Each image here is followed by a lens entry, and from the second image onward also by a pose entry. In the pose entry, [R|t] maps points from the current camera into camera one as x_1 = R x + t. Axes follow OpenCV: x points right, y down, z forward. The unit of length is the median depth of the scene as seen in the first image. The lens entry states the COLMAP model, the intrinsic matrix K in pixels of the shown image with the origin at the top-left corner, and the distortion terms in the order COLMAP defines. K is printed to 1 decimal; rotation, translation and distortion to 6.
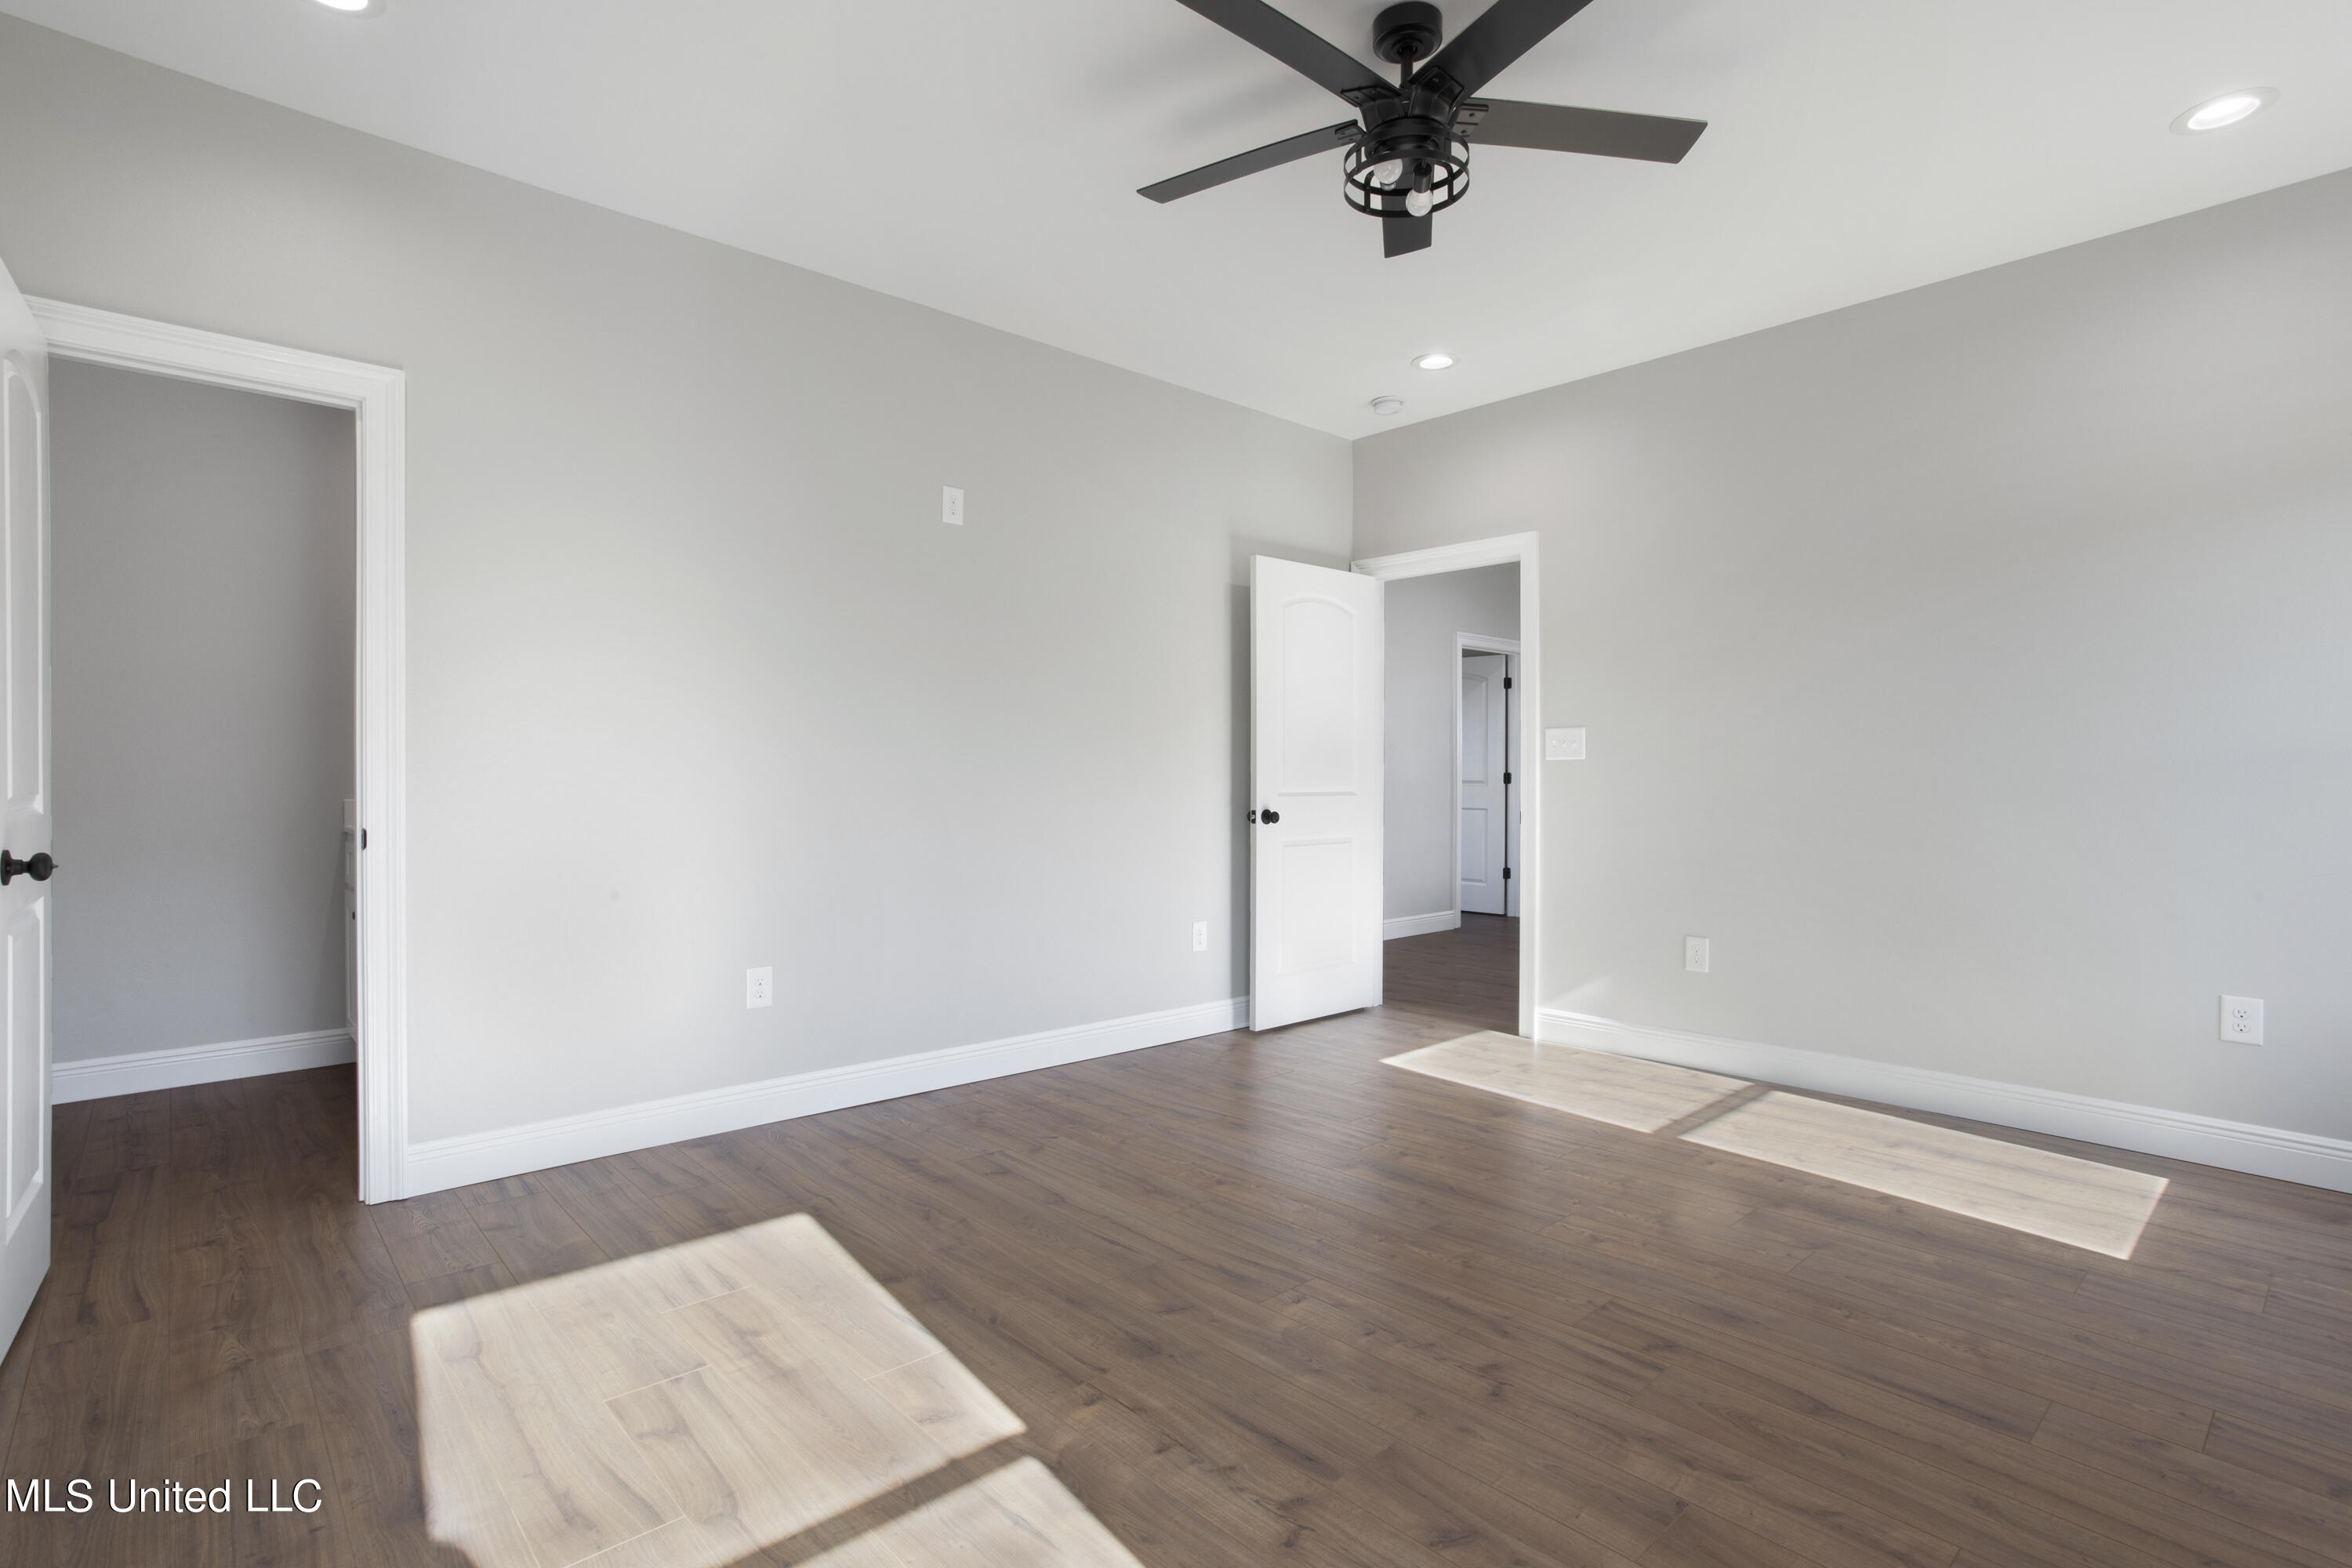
lens RADIAL K [[1145.7, 0, 1169.2], [0, 1145.7, 760.4], [0, 0, 1]] dist [-0.057489, 0.036159]
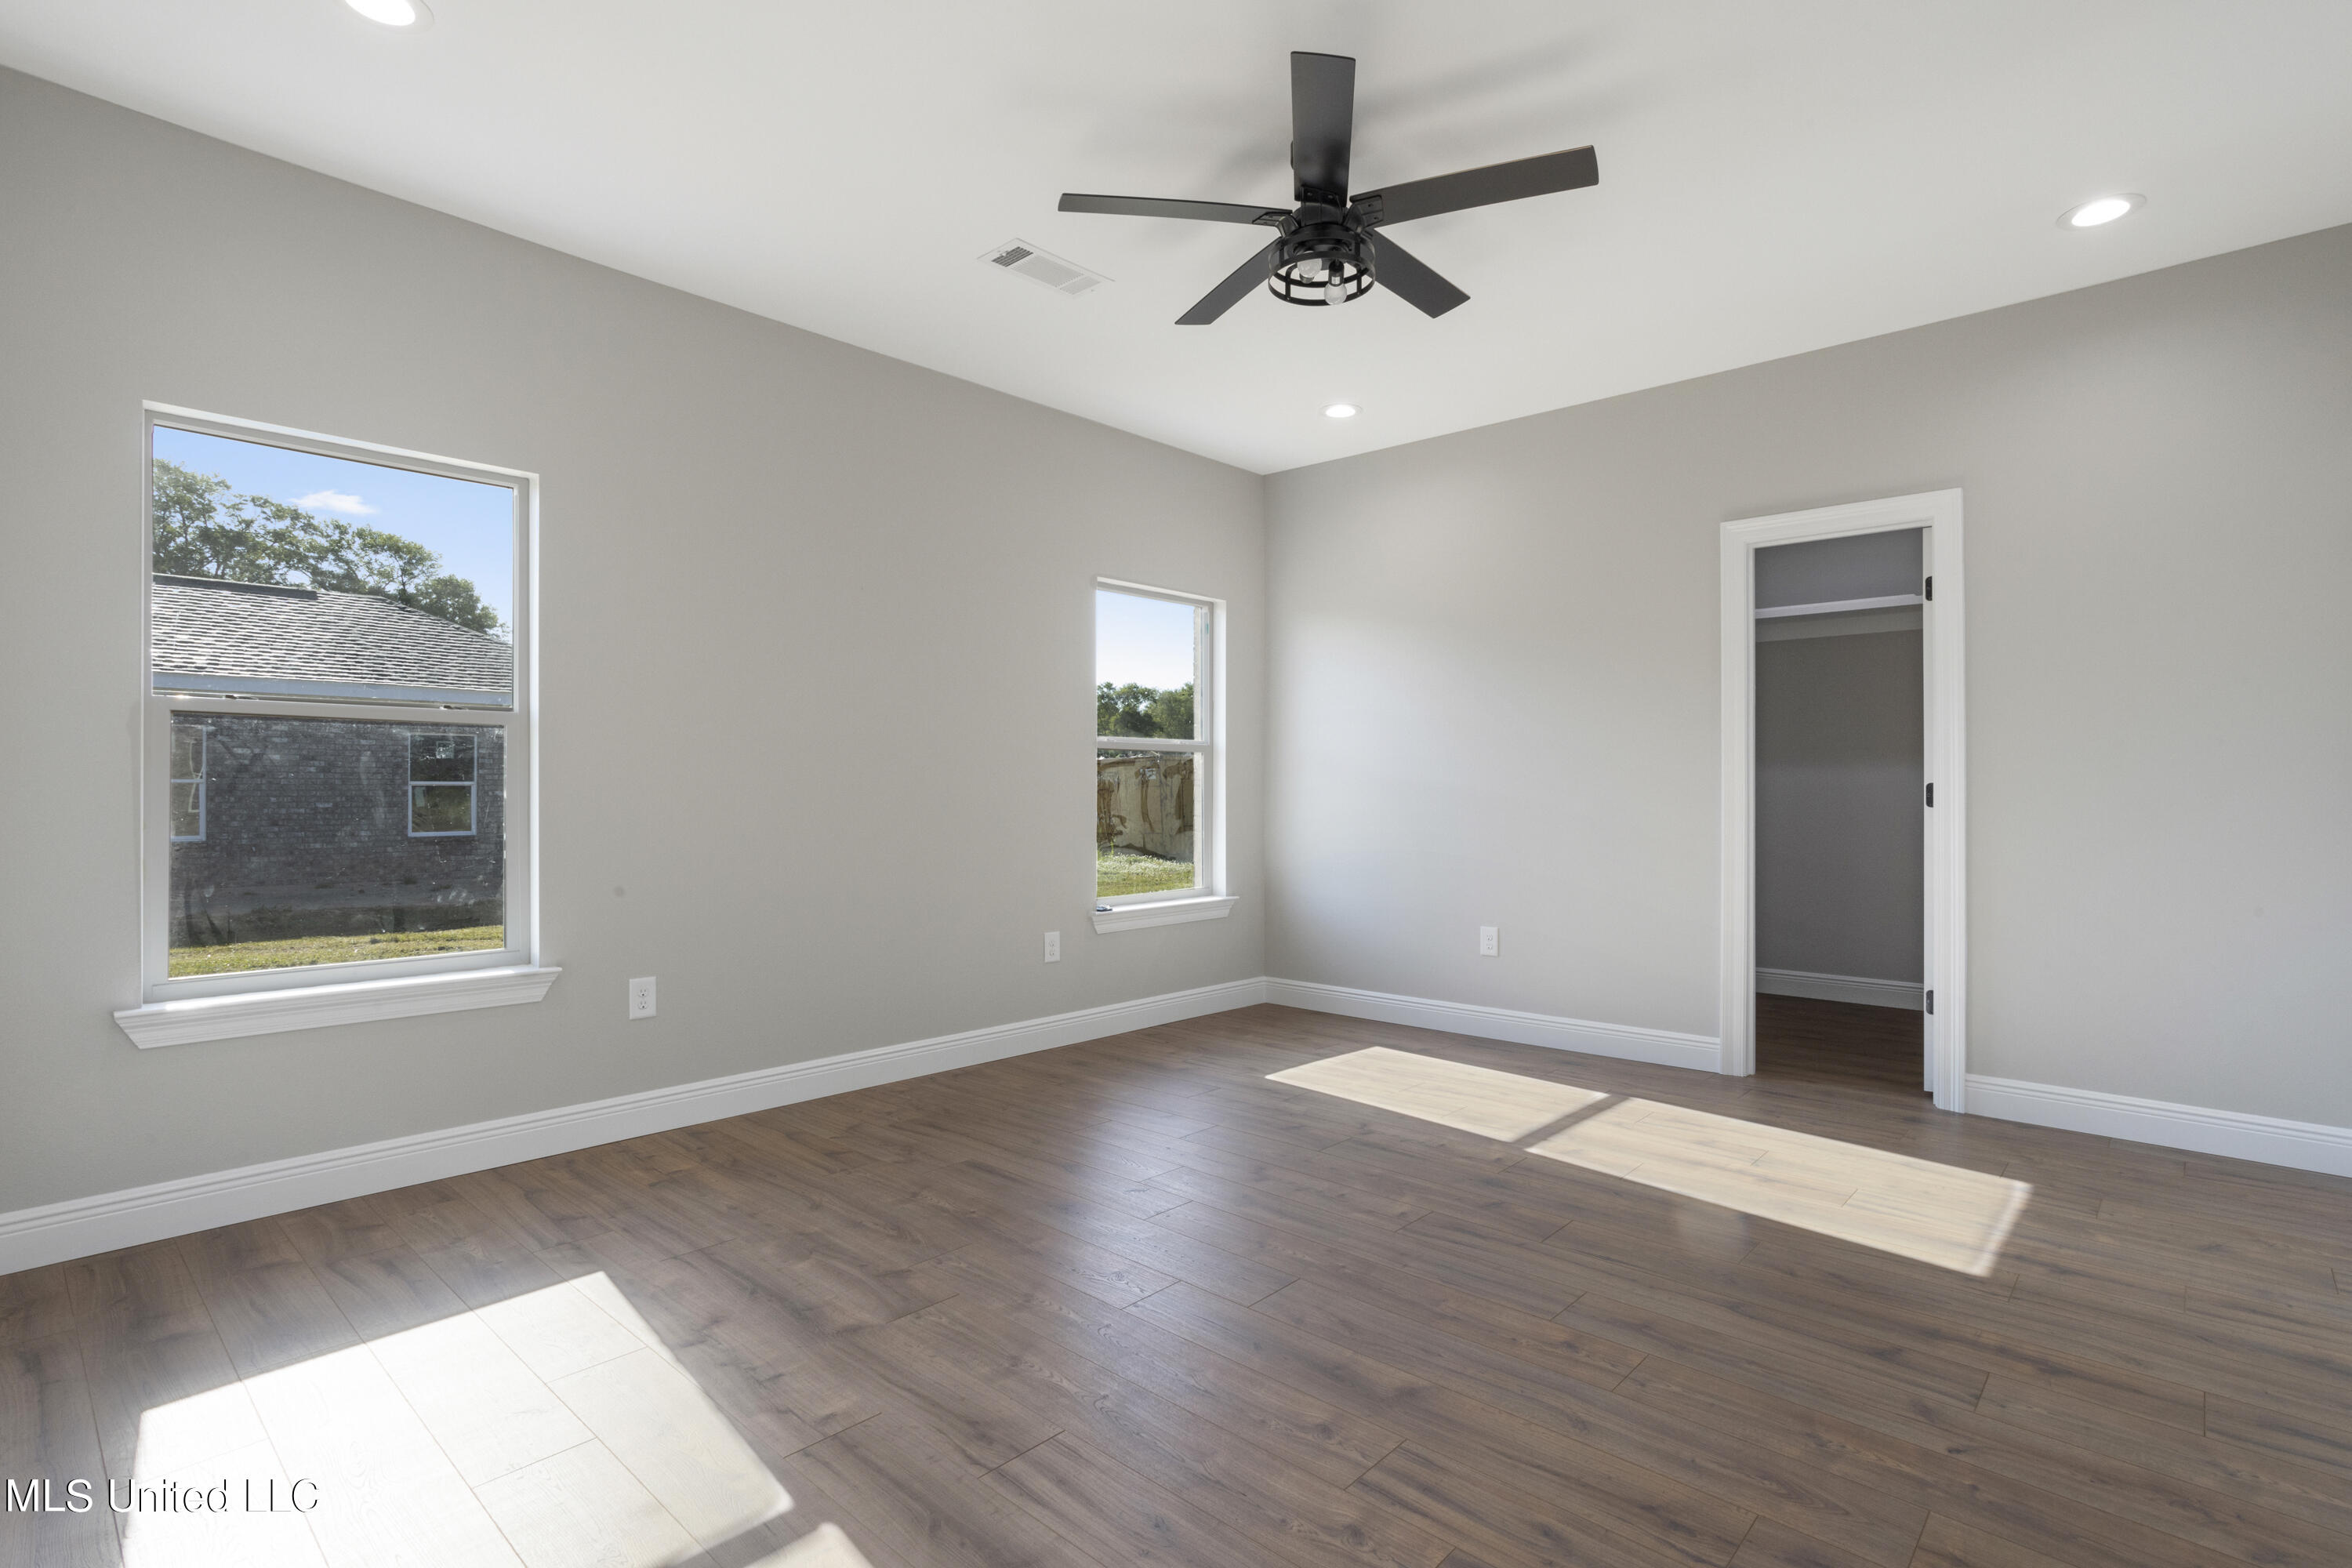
lens RADIAL K [[1145.7, 0, 1169.2], [0, 1145.7, 760.4], [0, 0, 1]] dist [-0.057489, 0.036159]
pose [[-0.996422, -0.006912, -0.084229, 0.426824], [-0.003658, 0.999243, -0.038724, 0.028215], [0.084433, -0.038277, -0.995694, 2.002316]]
